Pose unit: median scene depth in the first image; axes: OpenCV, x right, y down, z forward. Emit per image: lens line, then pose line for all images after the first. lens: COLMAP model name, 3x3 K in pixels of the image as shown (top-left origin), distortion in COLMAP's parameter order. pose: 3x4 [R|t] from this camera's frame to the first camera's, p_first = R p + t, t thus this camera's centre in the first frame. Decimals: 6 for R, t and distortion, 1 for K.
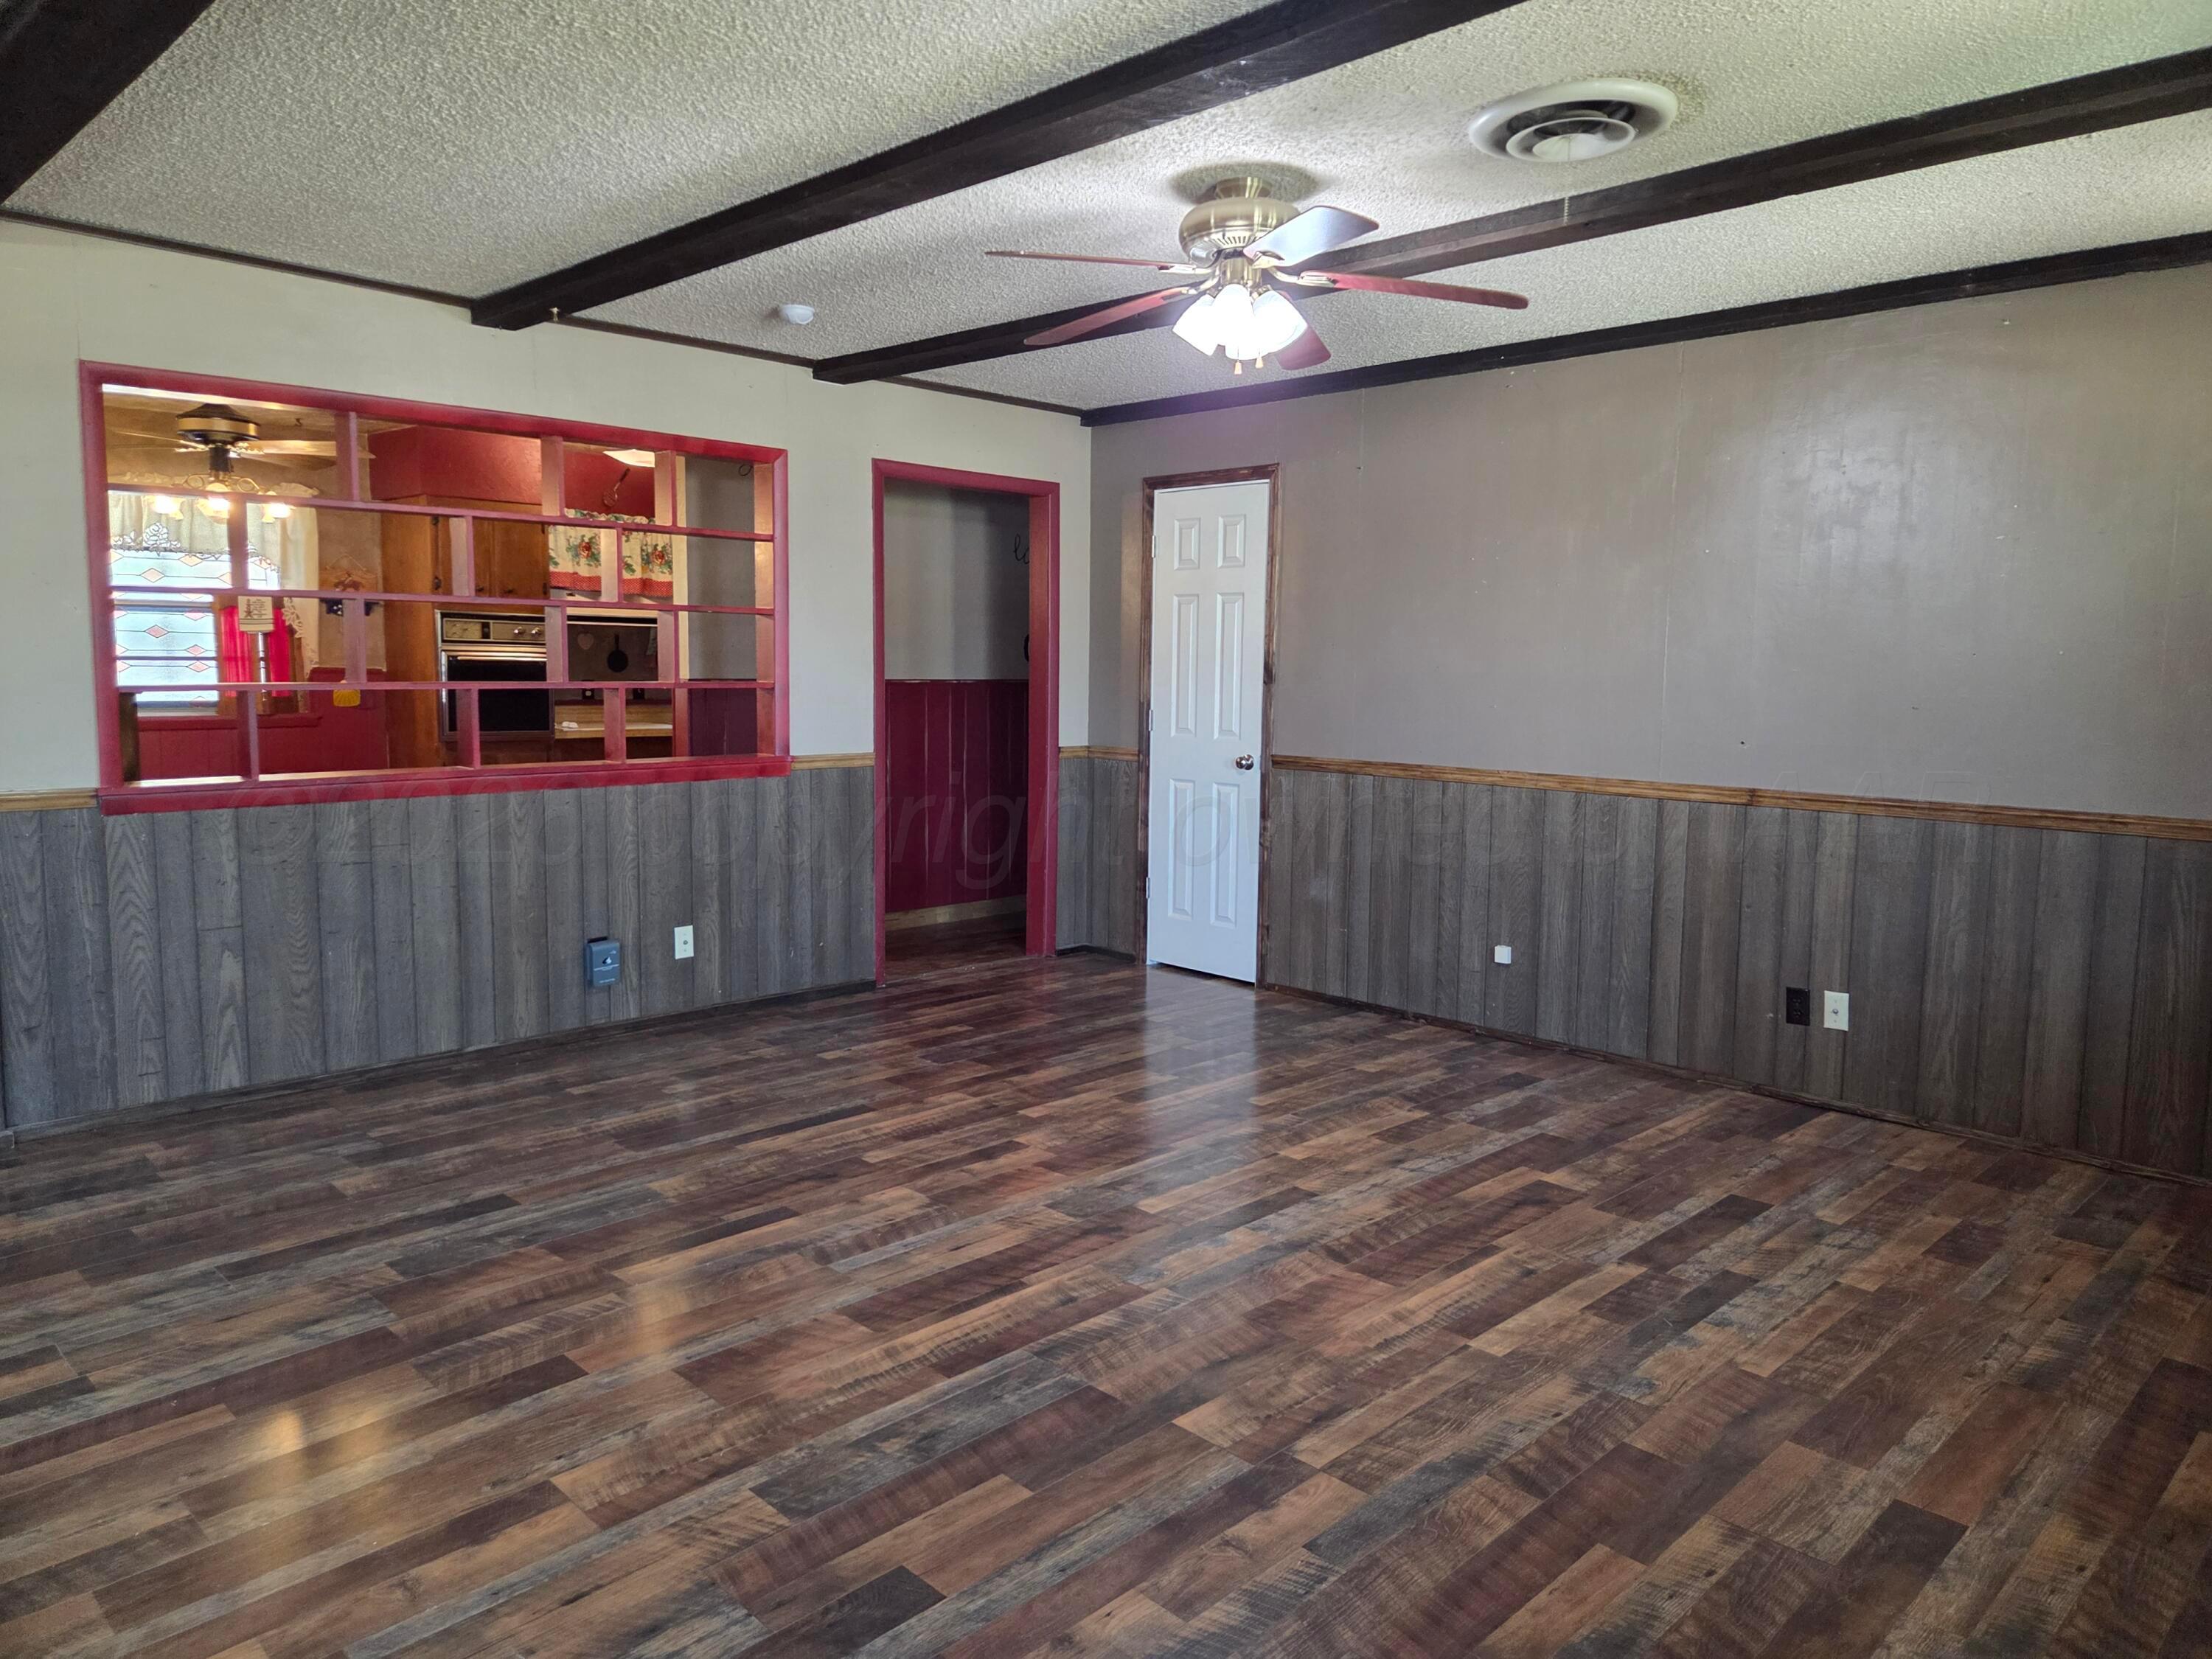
lens RADIAL K [[1522.2, 0, 1138.8], [0, 1522.2, 821.7], [0, 0, 1]] dist [0.045709, -0.005201]
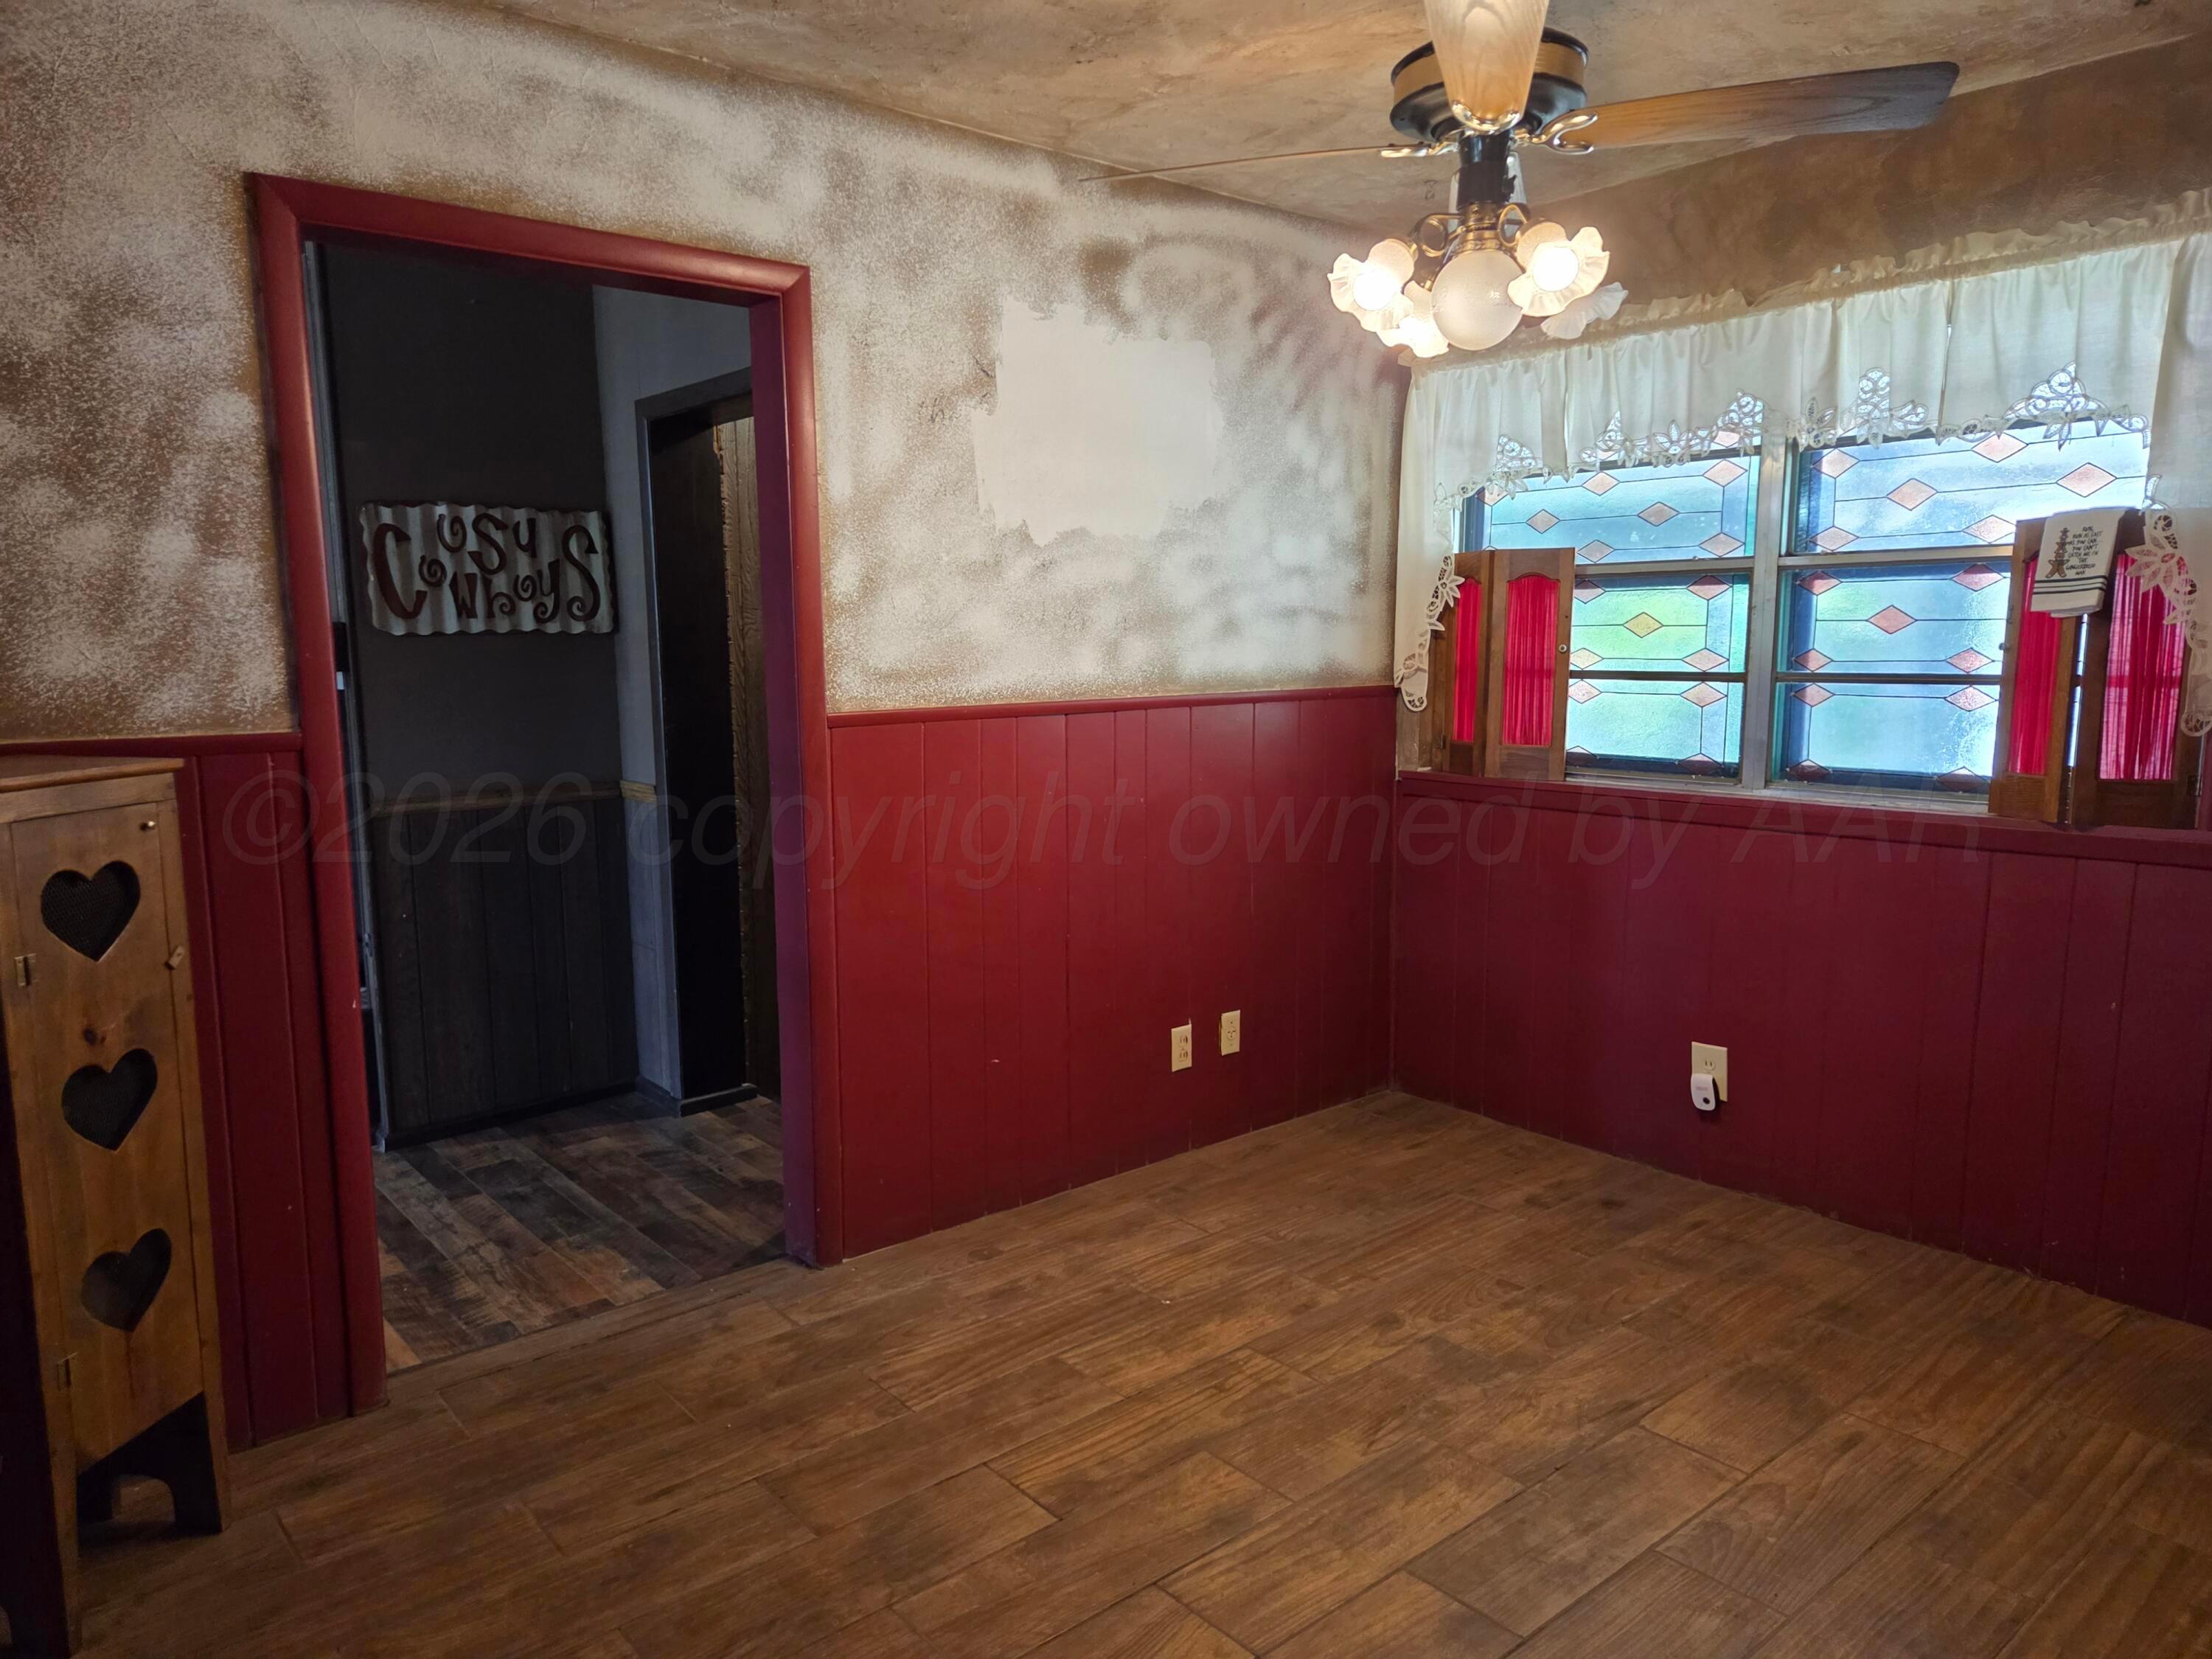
lens RADIAL K [[1483.6, 0, 1101.3], [0, 1483.6, 851.4], [0, 0, 1]] dist [0.032632, -0.001009]
pose [[-0.105066, 0.133920, -0.985407, -0.154782], [-0.102184, 0.984193, 0.144650, -0.089467], [0.989202, 0.115890, -0.089721, 0.765502]]
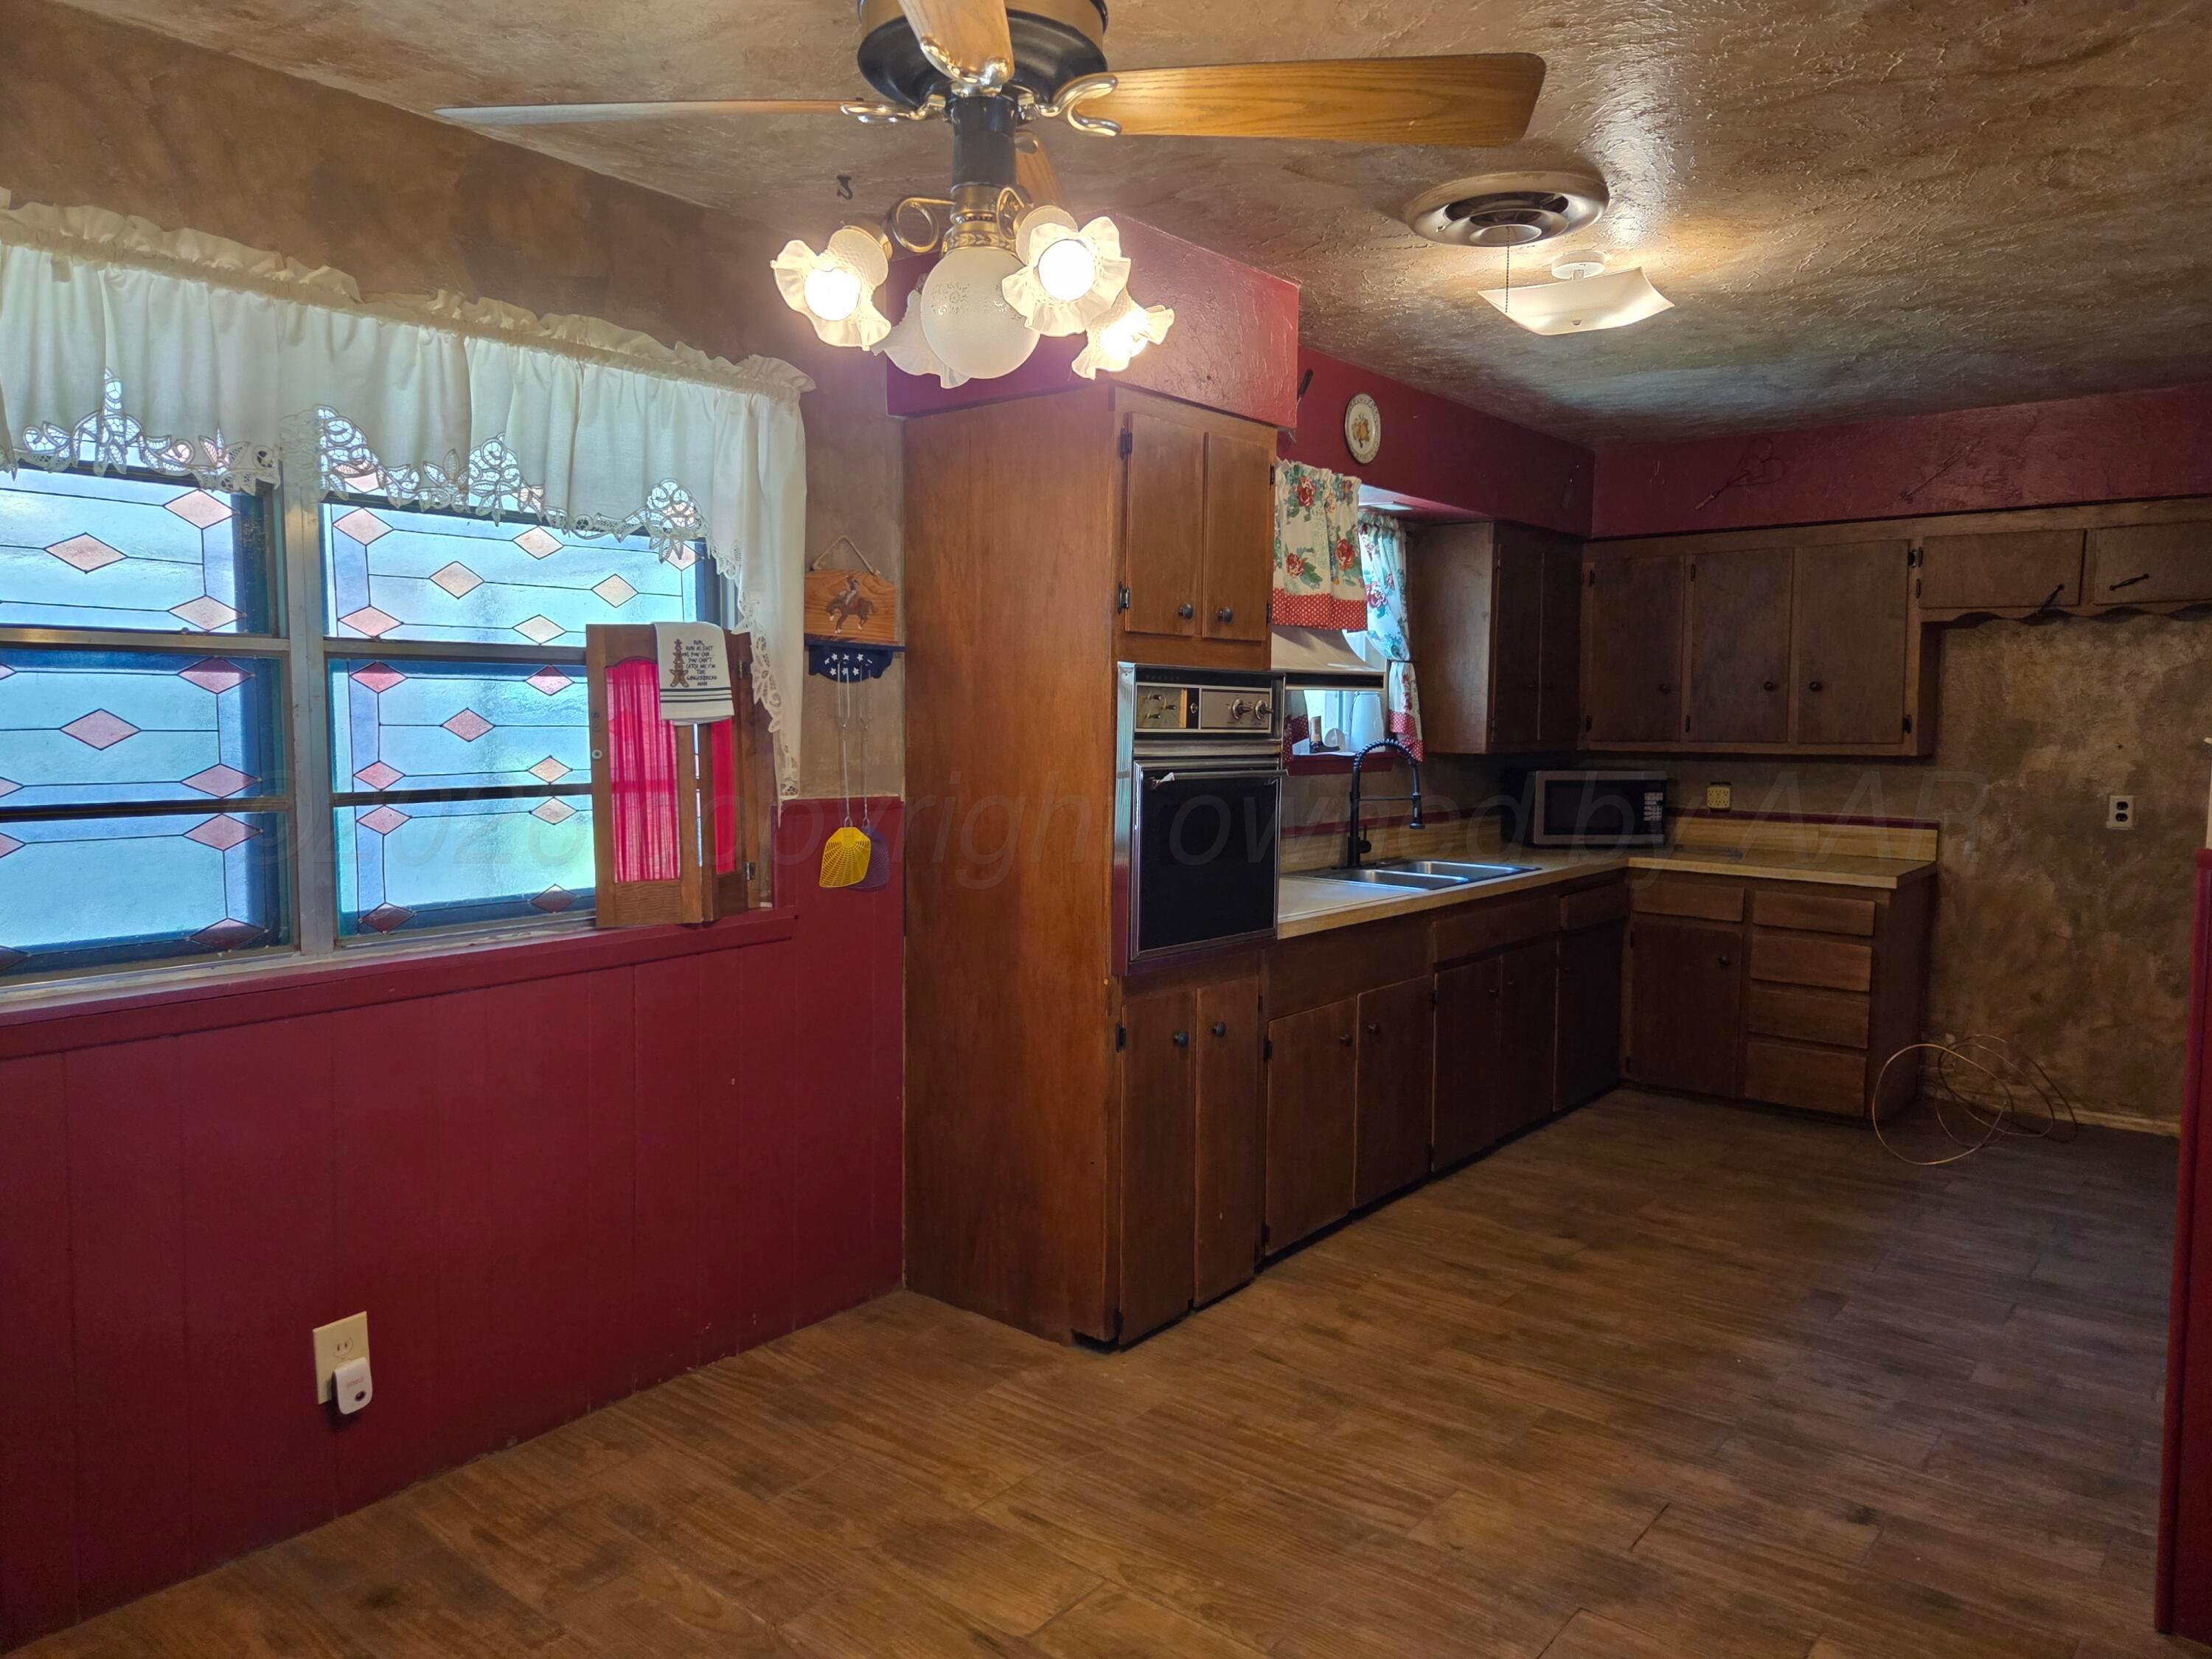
lens RADIAL K [[1504.8, 0, 1102.7], [0, 1504.8, 843.1], [0, 0, 1]] dist [0.064638, -0.048474]
pose [[0.996961, -0.017456, 0.075917, -0.474167], [0.018909, 0.999651, -0.018460, -0.078110], [-0.075569, 0.019840, 0.996943, 0.572101]]
